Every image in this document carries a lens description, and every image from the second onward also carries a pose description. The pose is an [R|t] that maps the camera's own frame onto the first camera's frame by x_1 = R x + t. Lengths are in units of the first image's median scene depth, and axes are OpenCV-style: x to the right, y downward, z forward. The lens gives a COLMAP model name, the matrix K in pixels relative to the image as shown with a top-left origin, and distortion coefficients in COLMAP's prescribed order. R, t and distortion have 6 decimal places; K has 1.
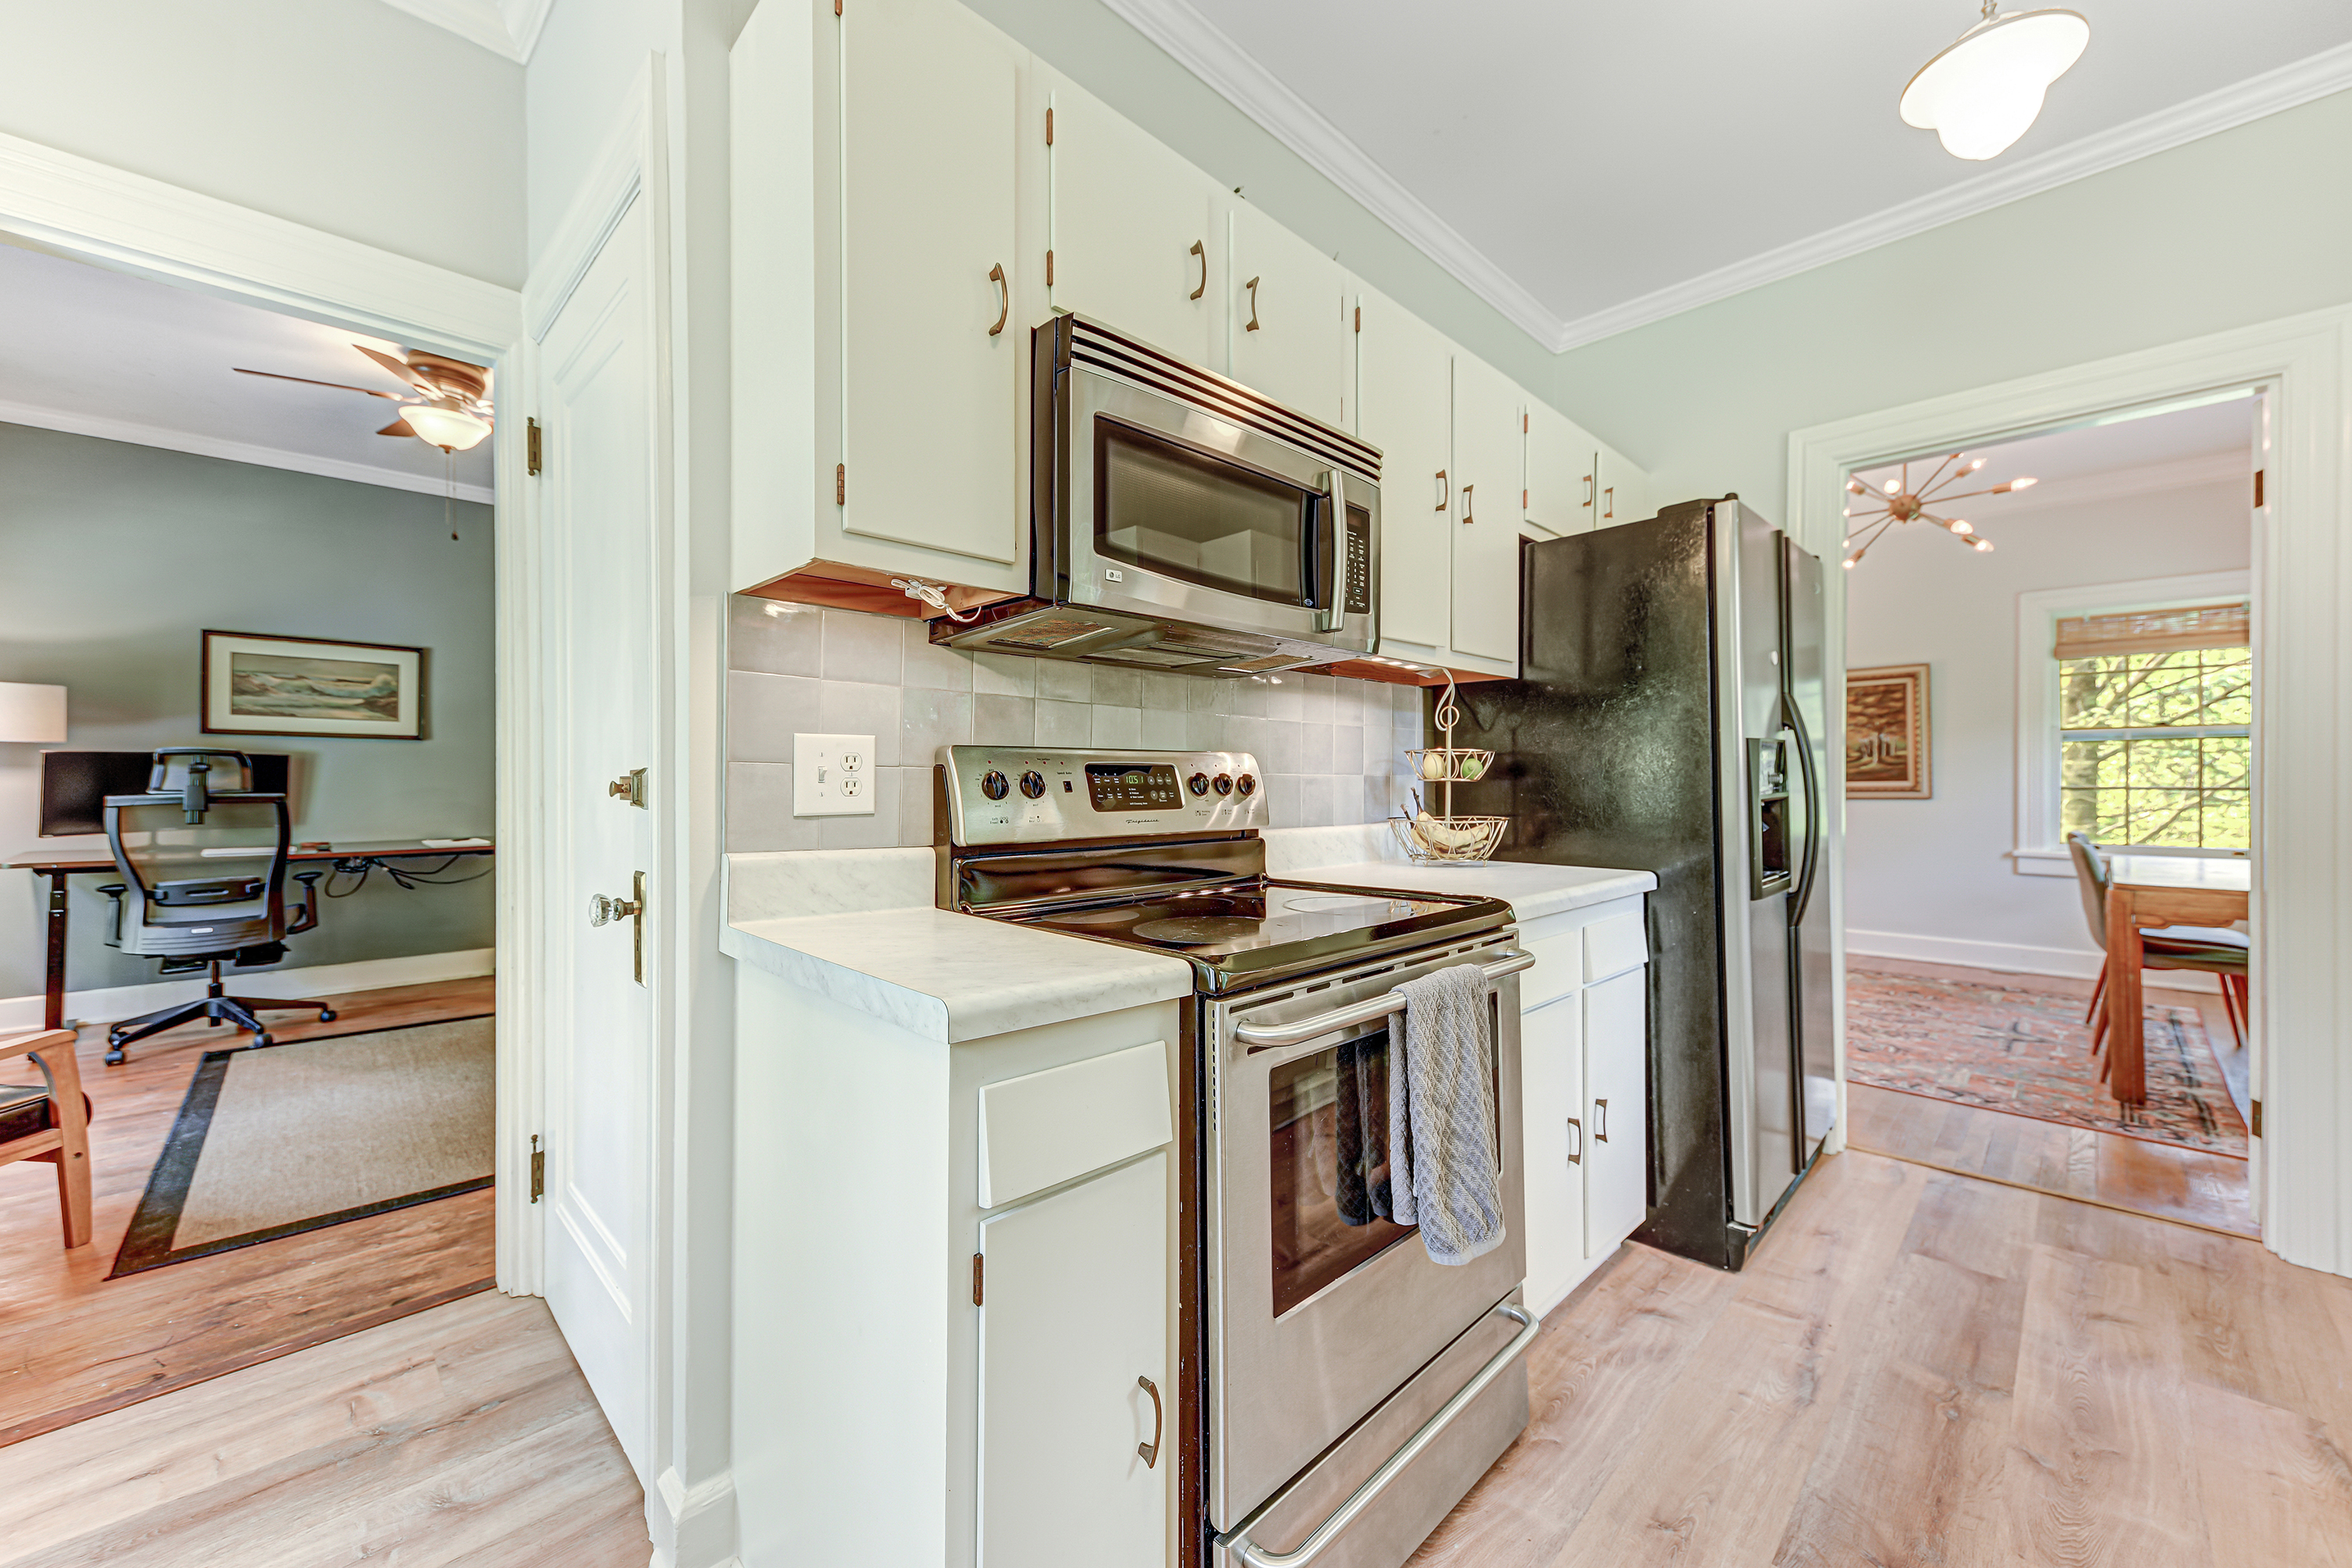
lens RADIAL K [[908.0, 0, 1176.9], [0, 908.0, 775.0], [0, 0, 1]] dist [0.009236, -0.000164]
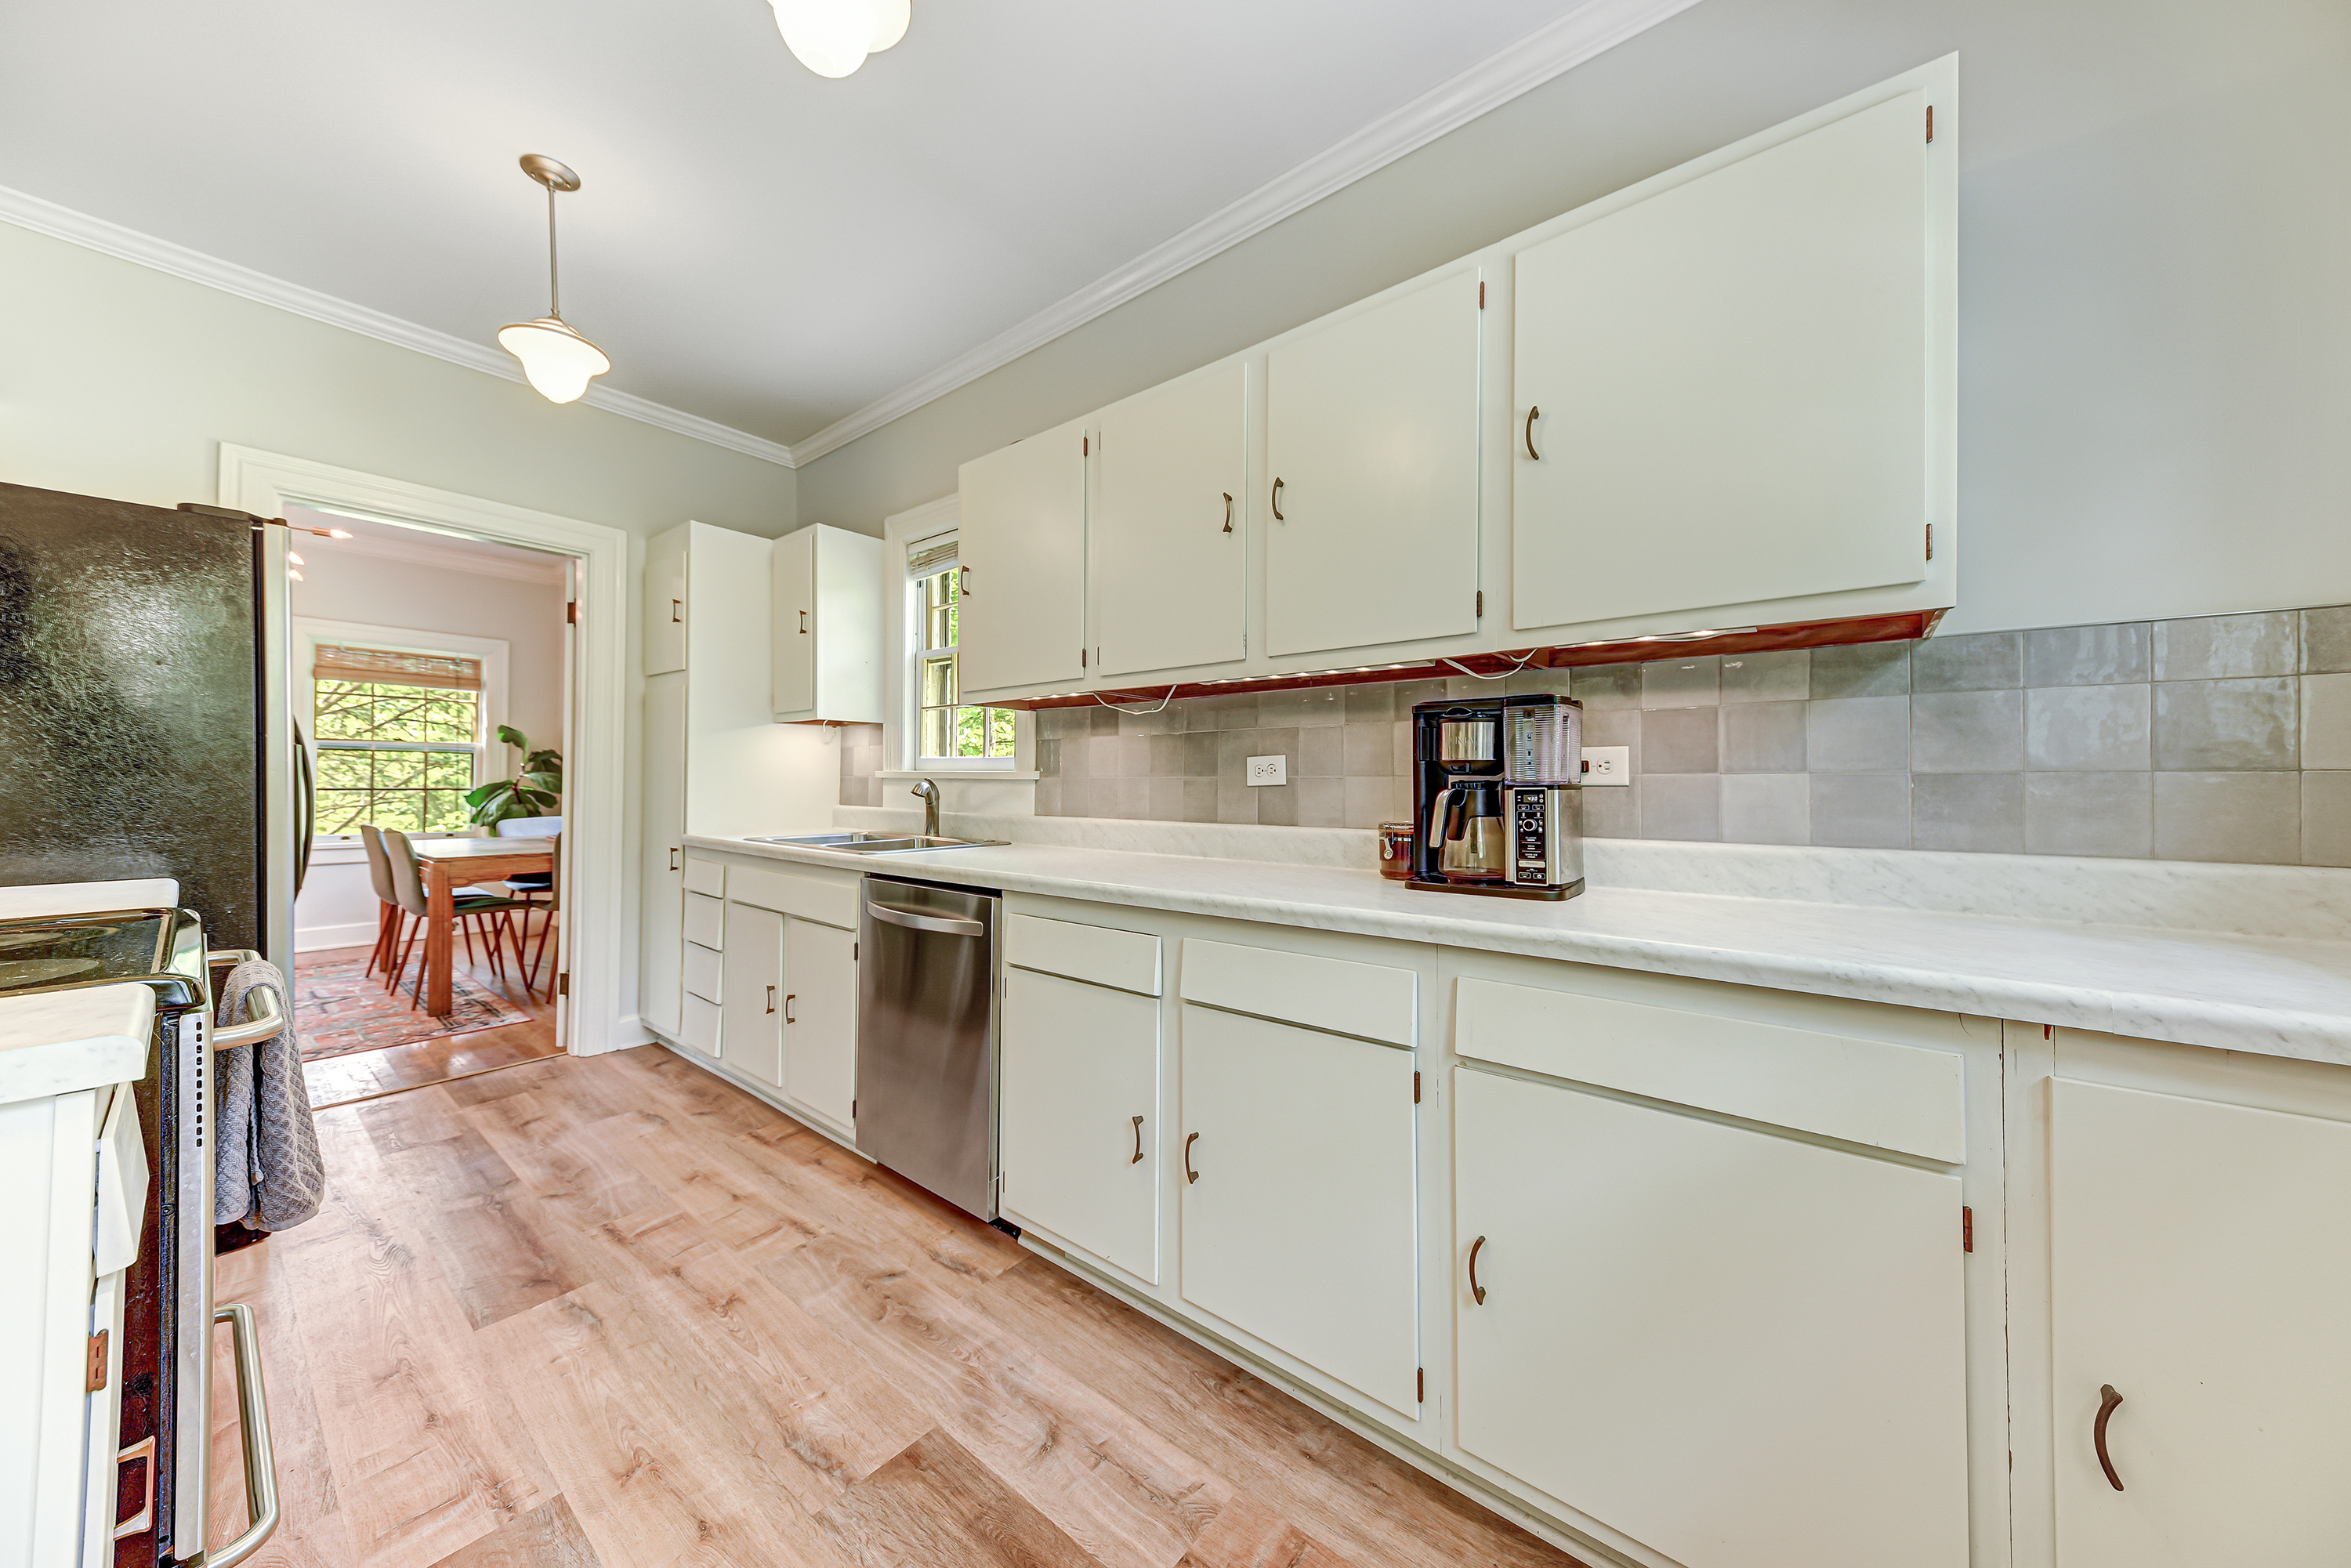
lens RADIAL K [[803.5, 0, 1184.8], [0, 803.5, 783.0], [0, 0, 1]] dist [0.013629, -0.000028]
pose [[-0.103949, 0.001752, 0.994581, -0.510585], [-0.007392, 0.999969, -0.002534, 0.000927], [-0.994555, -0.007615, -0.103933, 0.027371]]
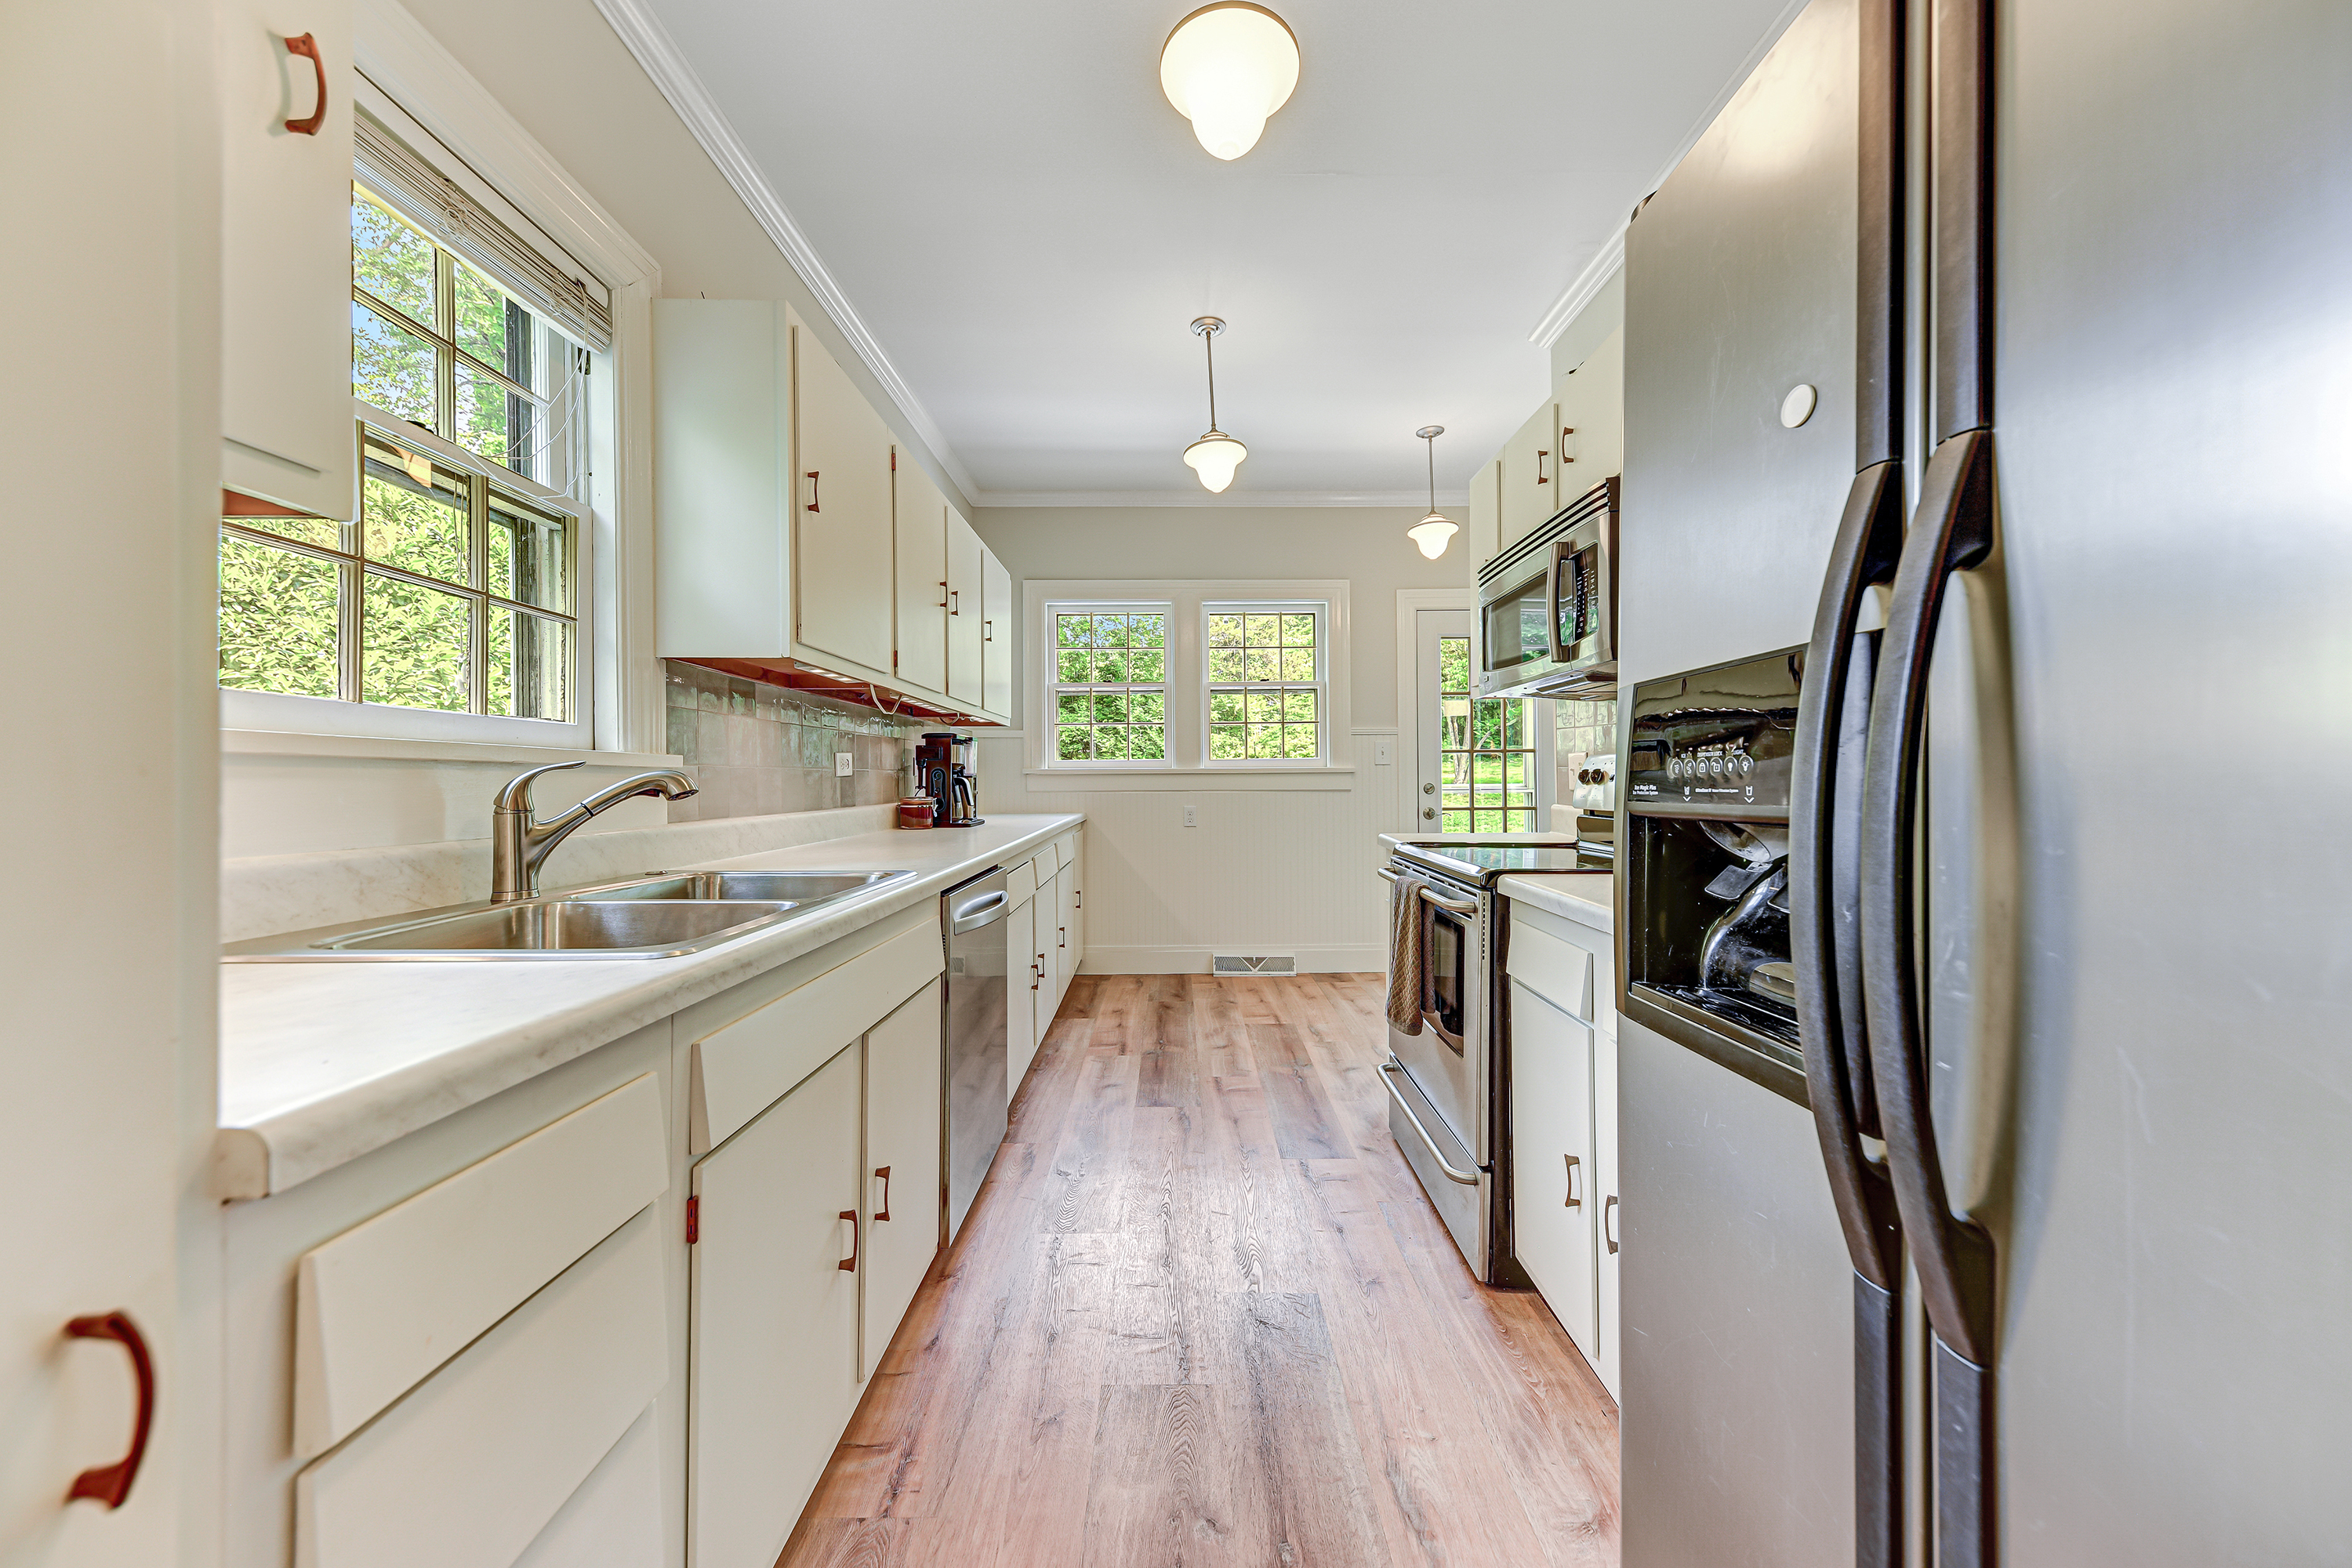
lens RADIAL K [[803.9, 0, 1185.3], [0, 803.9, 783.0], [0, 0, 1]] dist [0.013629, -0.000028]
pose [[-0.696638, 0.003884, -0.717412, 1.214274], [0.004443, 0.999990, 0.001099, 0.013656], [0.717409, -0.002421, -0.696648, 1.230562]]
